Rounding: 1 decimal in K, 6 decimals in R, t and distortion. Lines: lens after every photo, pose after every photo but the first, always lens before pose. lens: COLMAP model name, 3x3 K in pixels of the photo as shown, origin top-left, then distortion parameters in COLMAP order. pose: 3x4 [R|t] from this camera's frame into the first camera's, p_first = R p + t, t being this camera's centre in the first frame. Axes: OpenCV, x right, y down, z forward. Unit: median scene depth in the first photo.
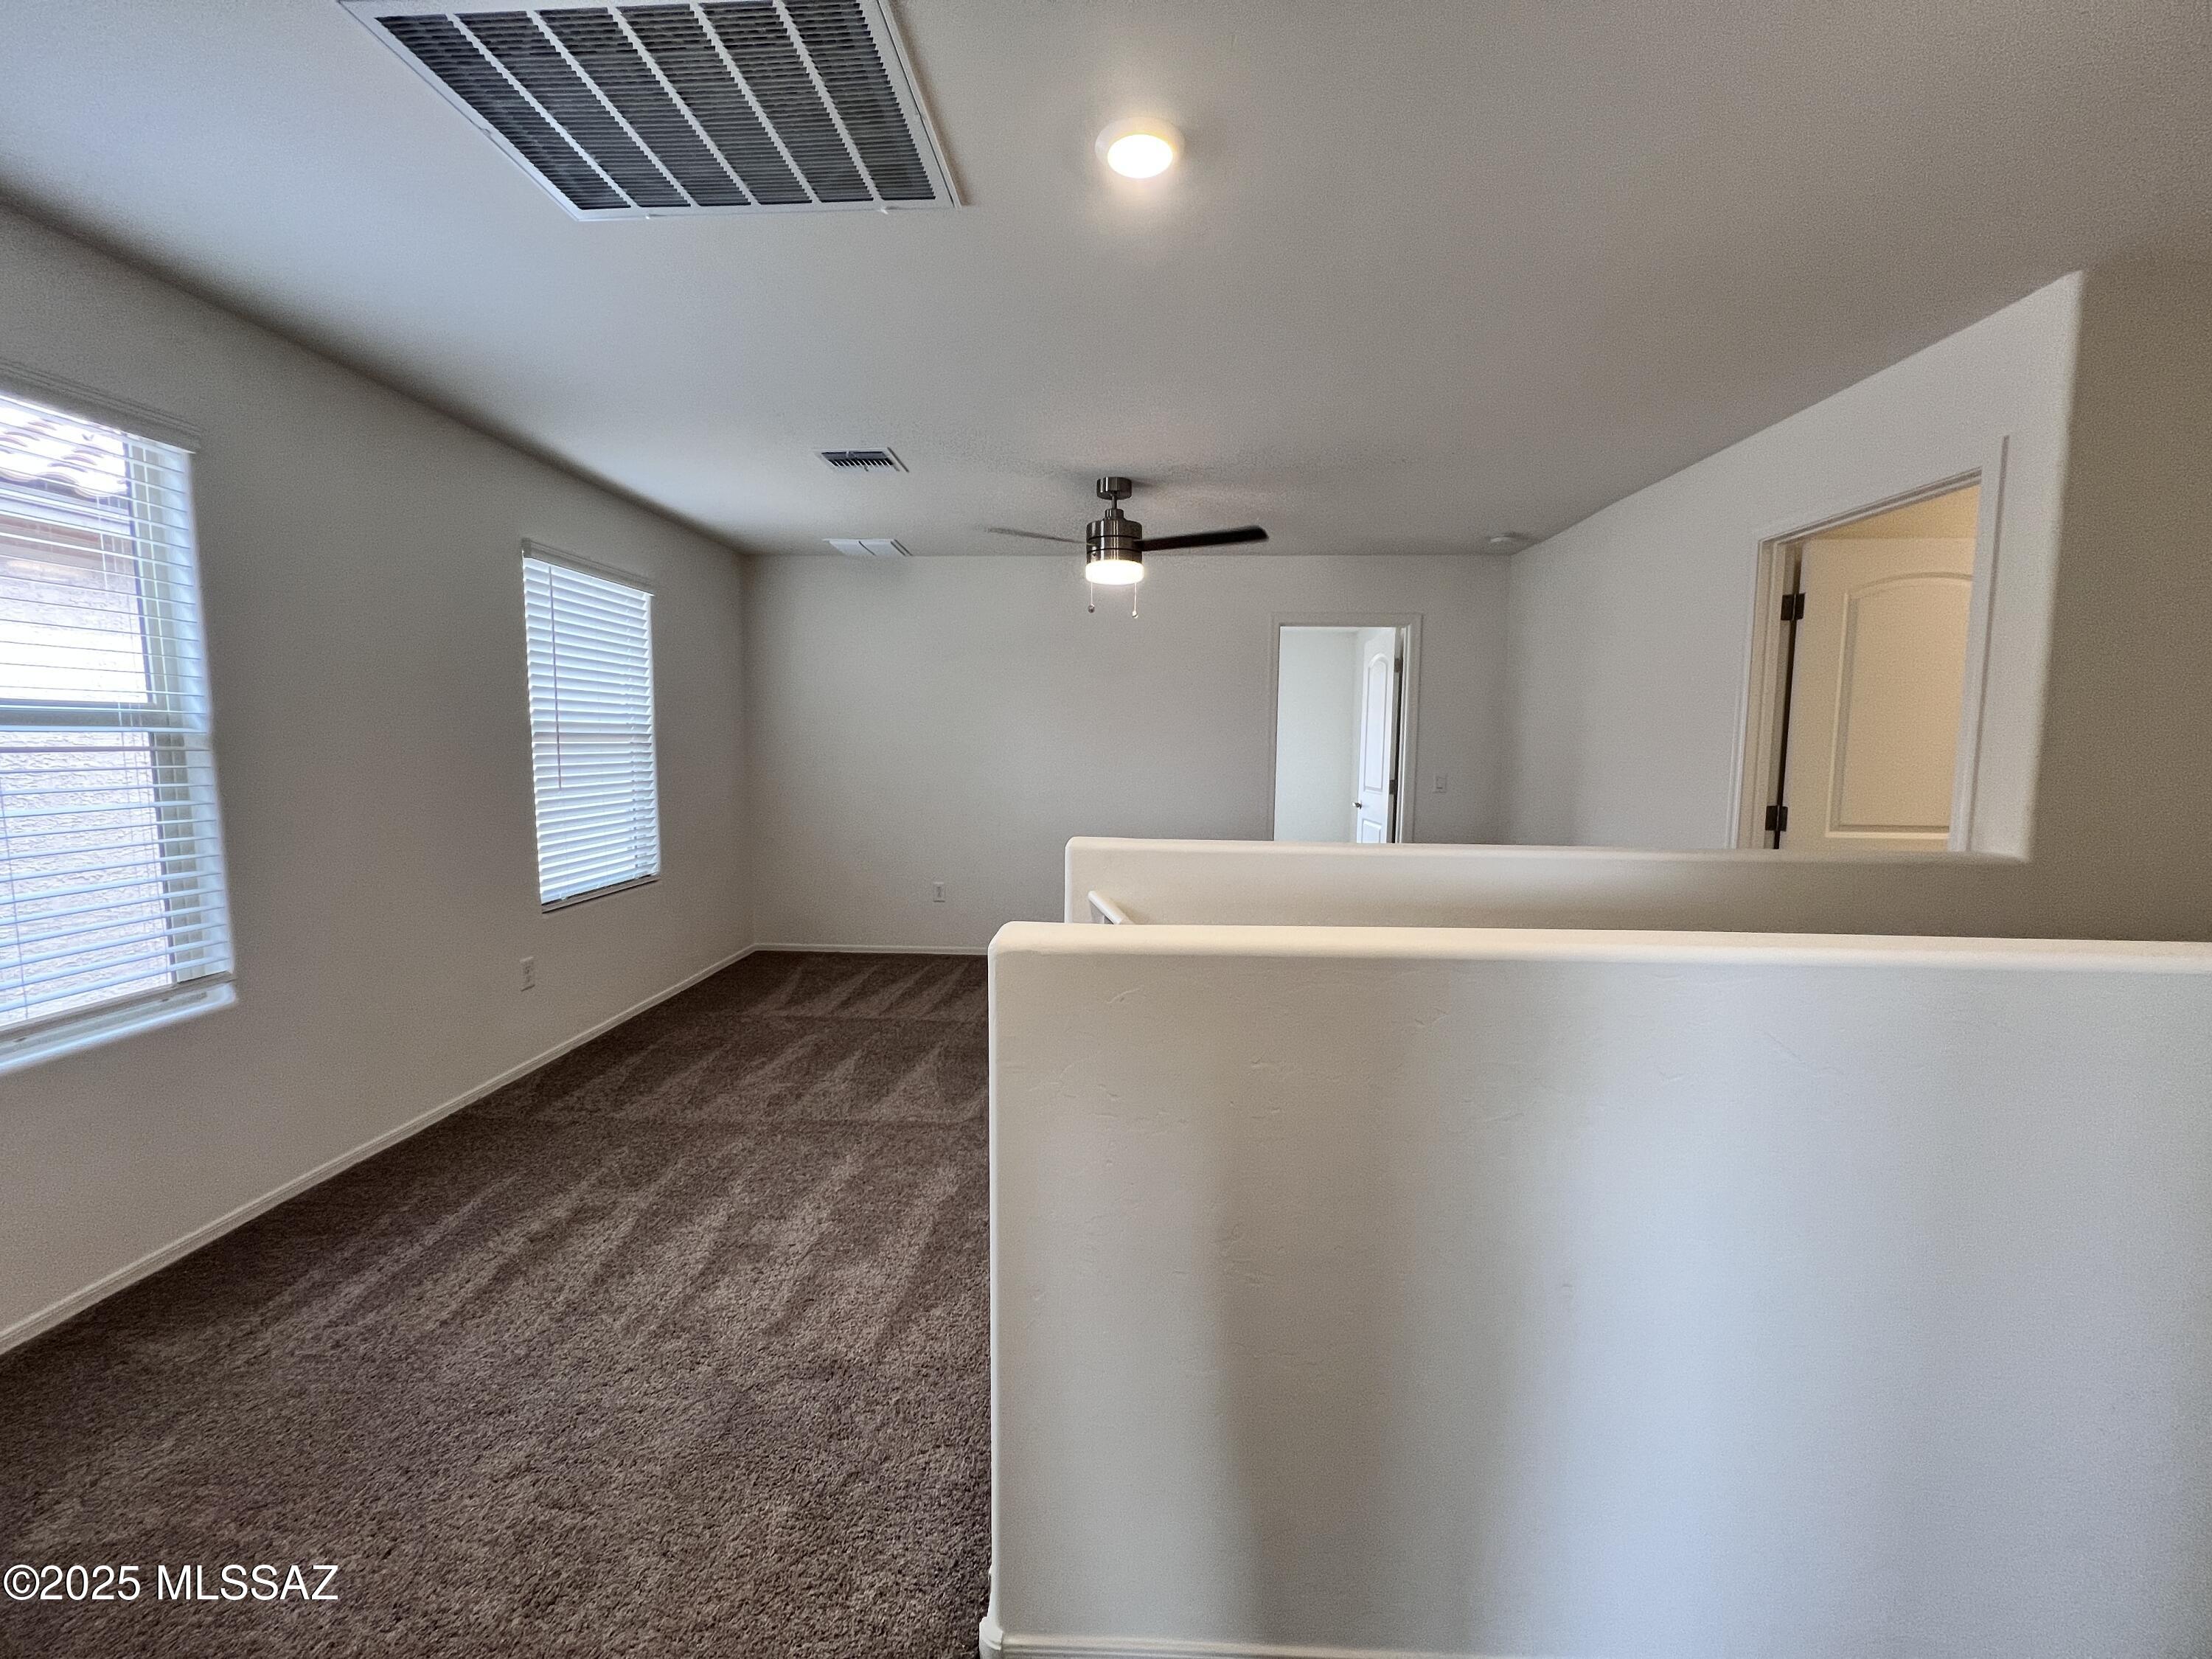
lens RADIAL K [[883.4, 0, 1102.7], [0, 883.4, 836.1], [0, 0, 1]] dist [-0.000538, -0.000107]
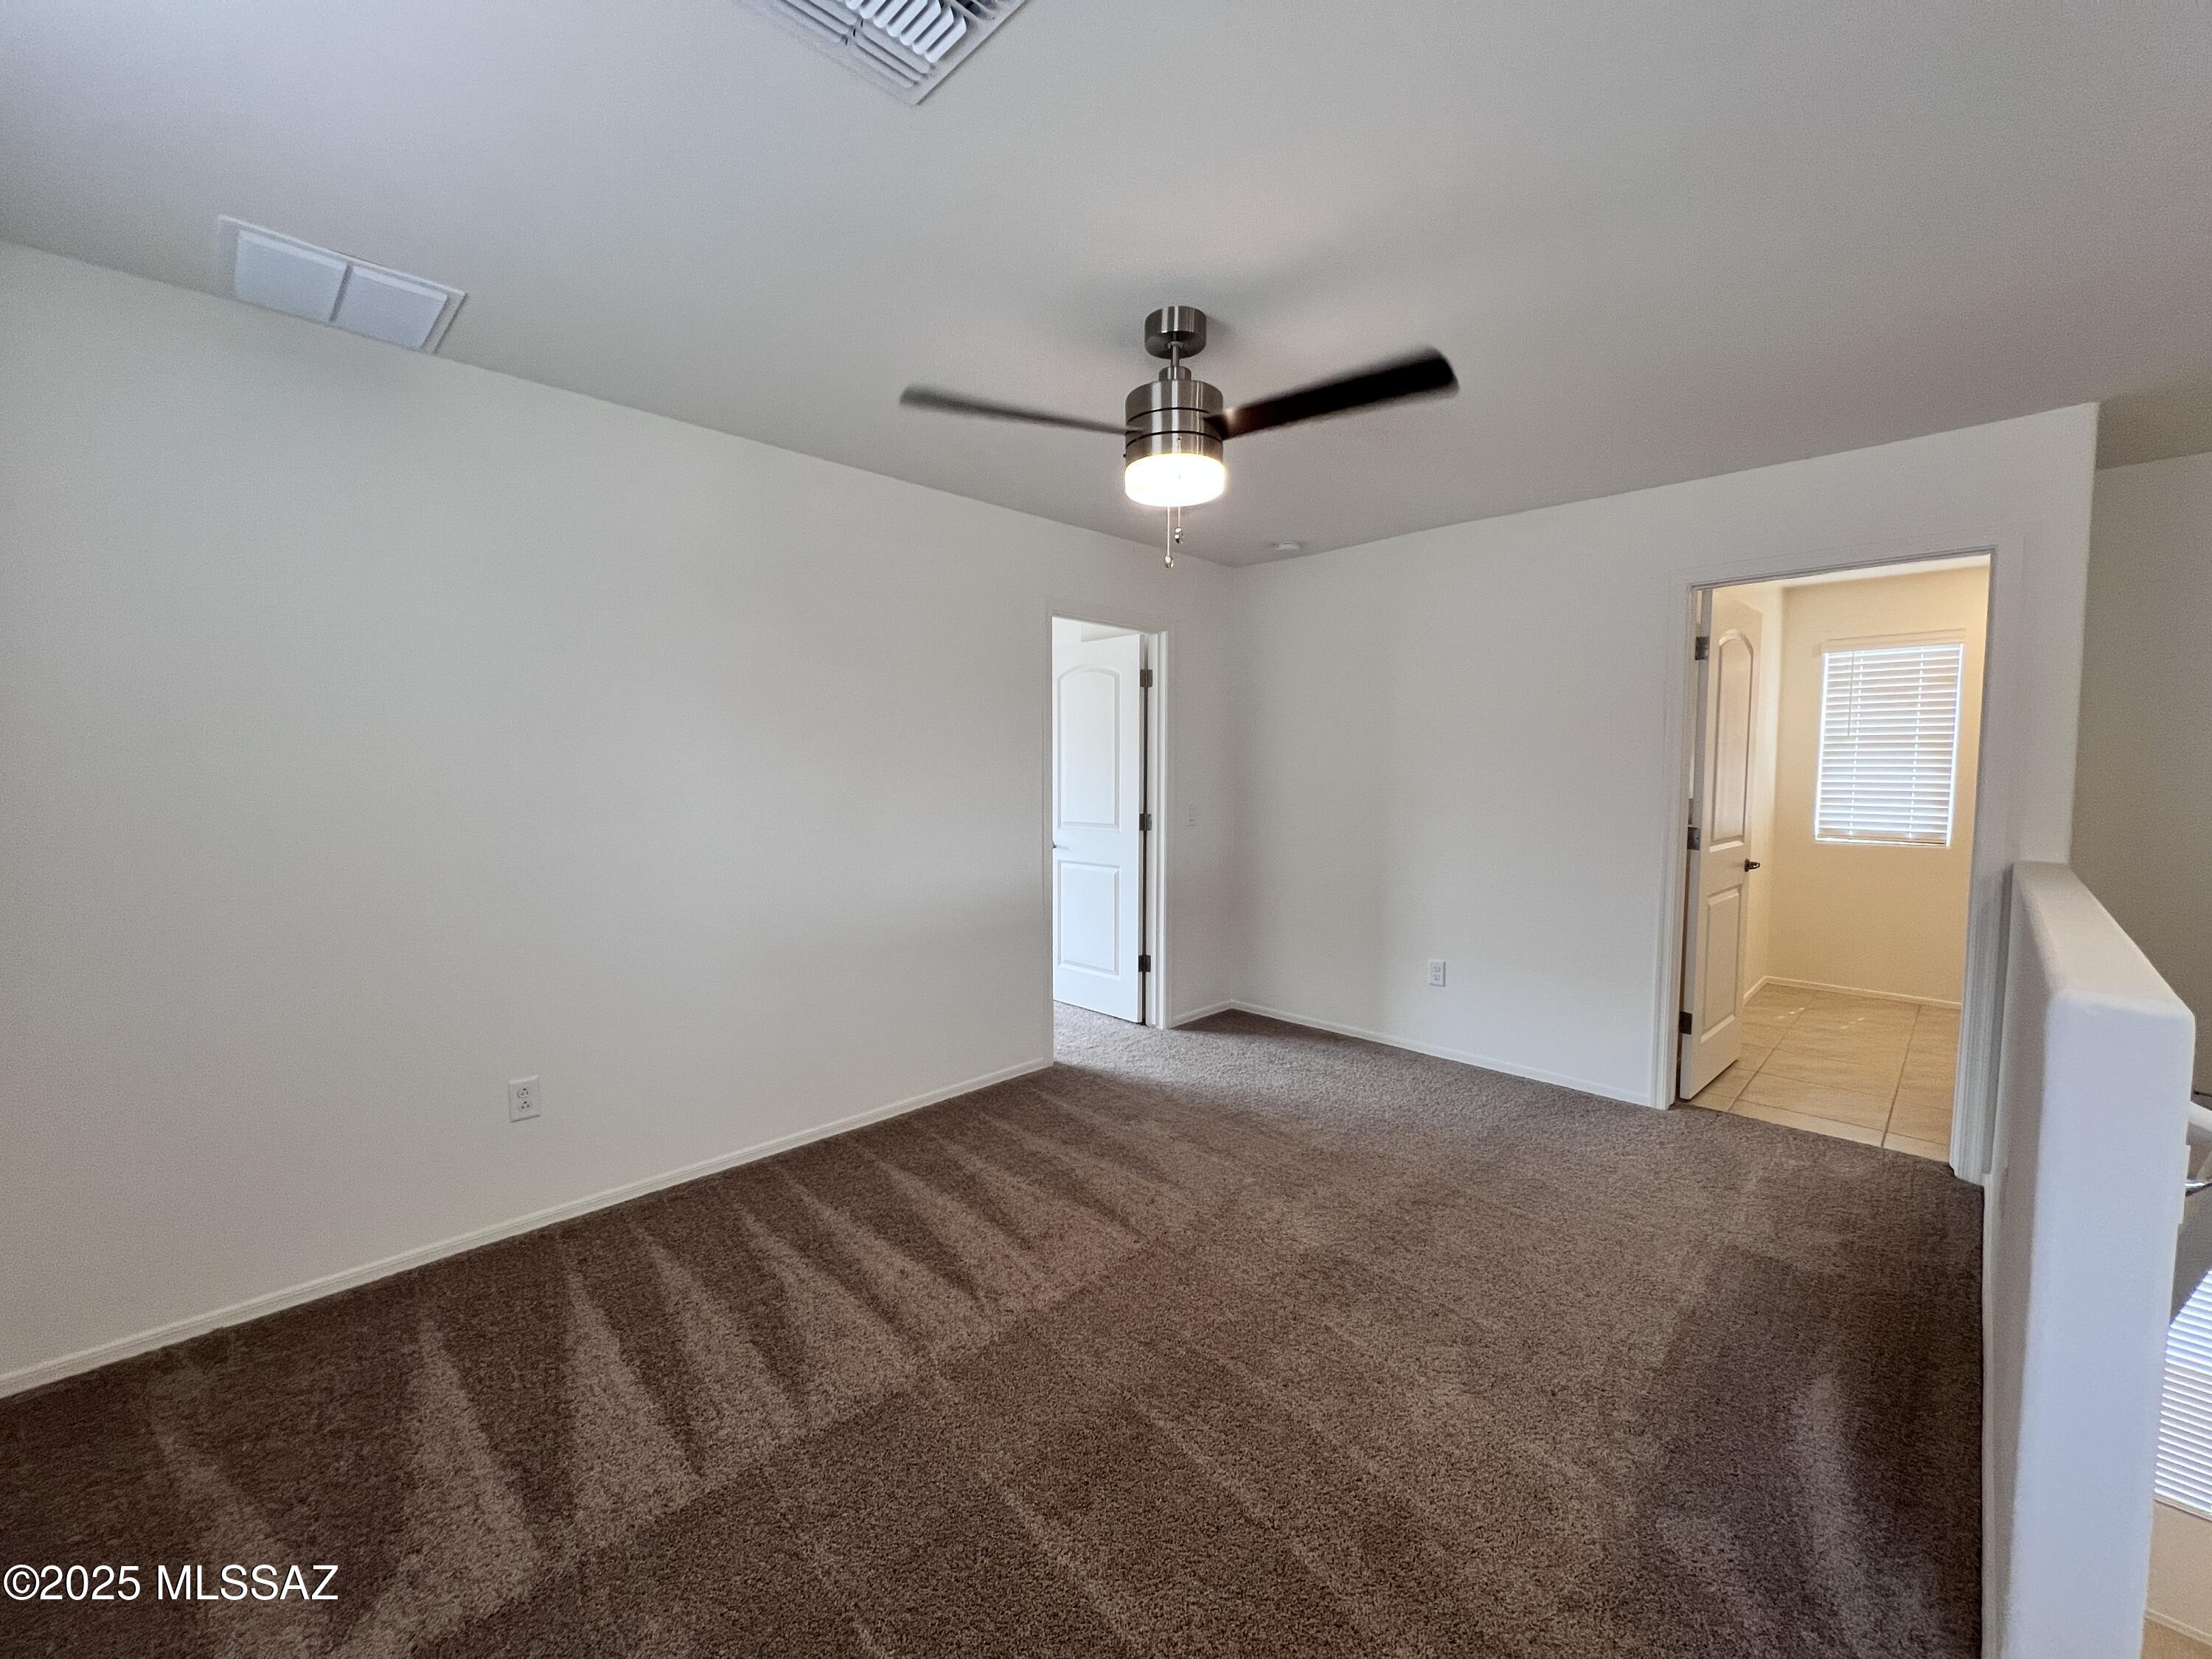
lens RADIAL K [[883.4, 0, 1106.6], [0, 883.4, 831.1], [0, 0, 1]] dist [-0.000538, -0.000107]
pose [[0.677546, -0.057301, 0.733245, -0.453110], [0.080427, 0.996754, 0.003576, -0.077377], [-0.731070, 0.056549, 0.679955, 0.662133]]
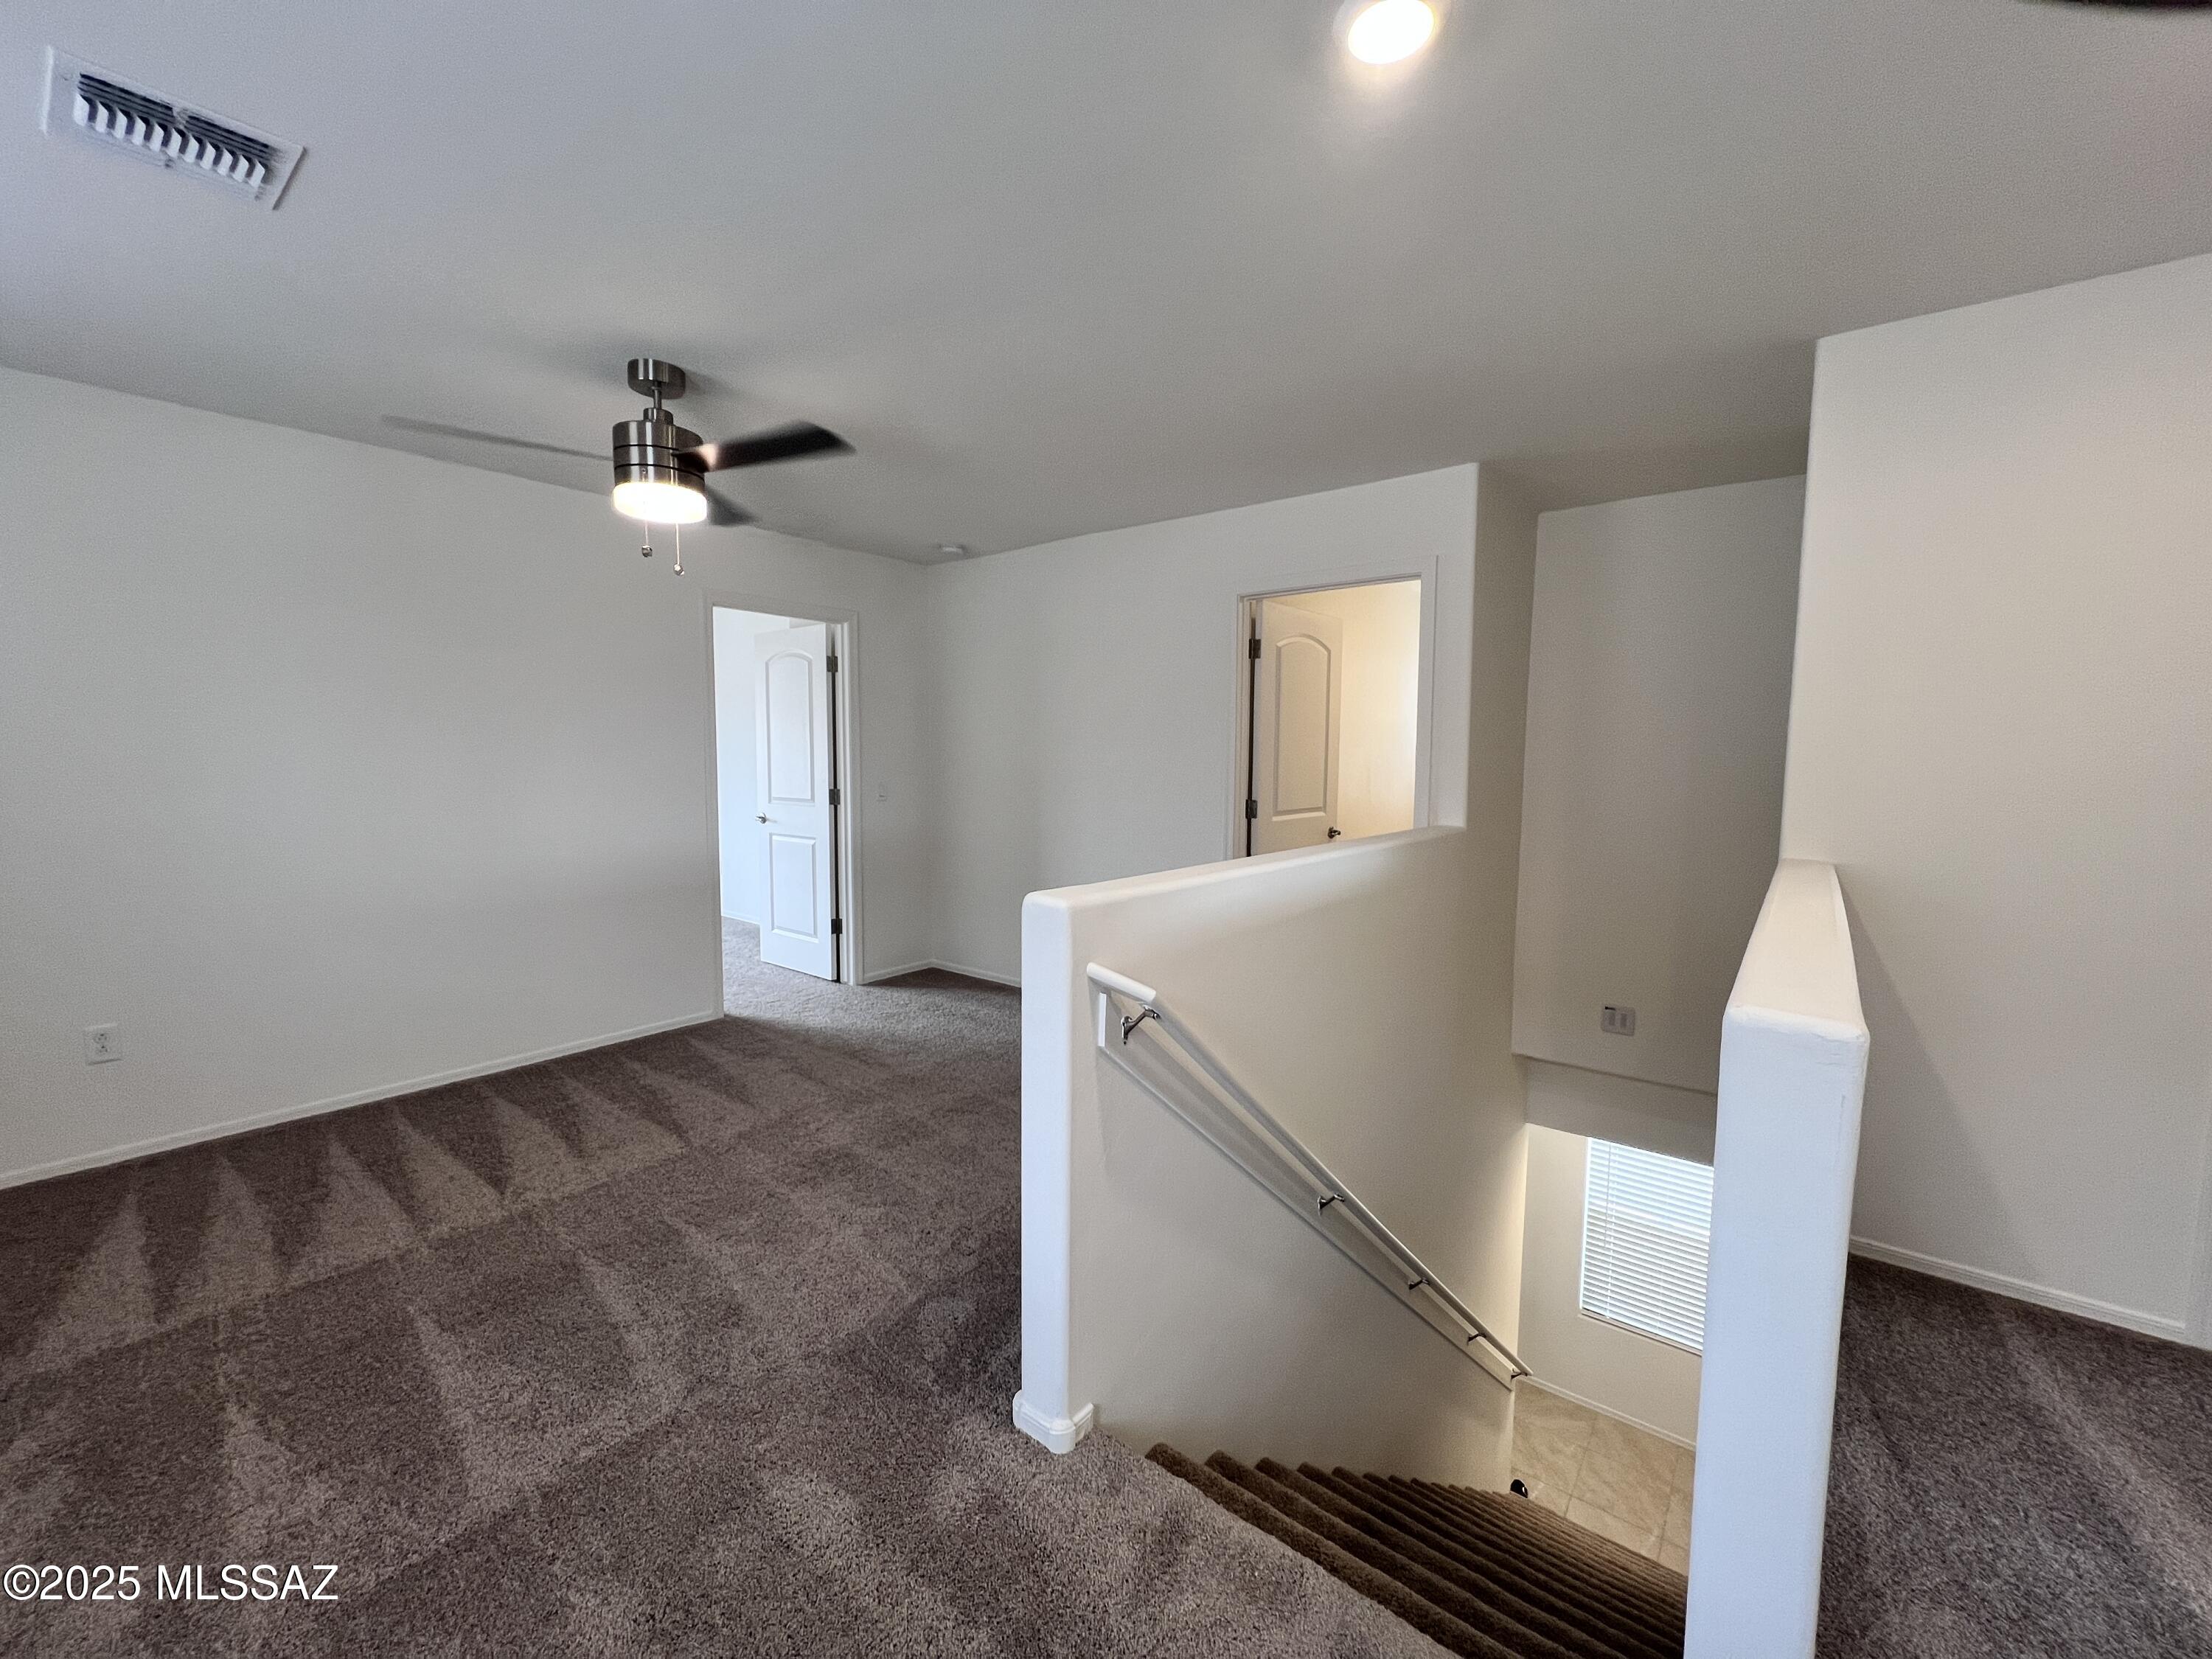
lens RADIAL K [[883.4, 0, 1105.1], [0, 883.4, 831.2], [0, 0, 1]] dist [-0.000538, -0.000107]
pose [[0.591392, -0.074226, 0.802961, -0.354281], [0.079986, 0.996244, 0.033182, -0.041076], [-0.802408, 0.044602, 0.595107, 0.333989]]
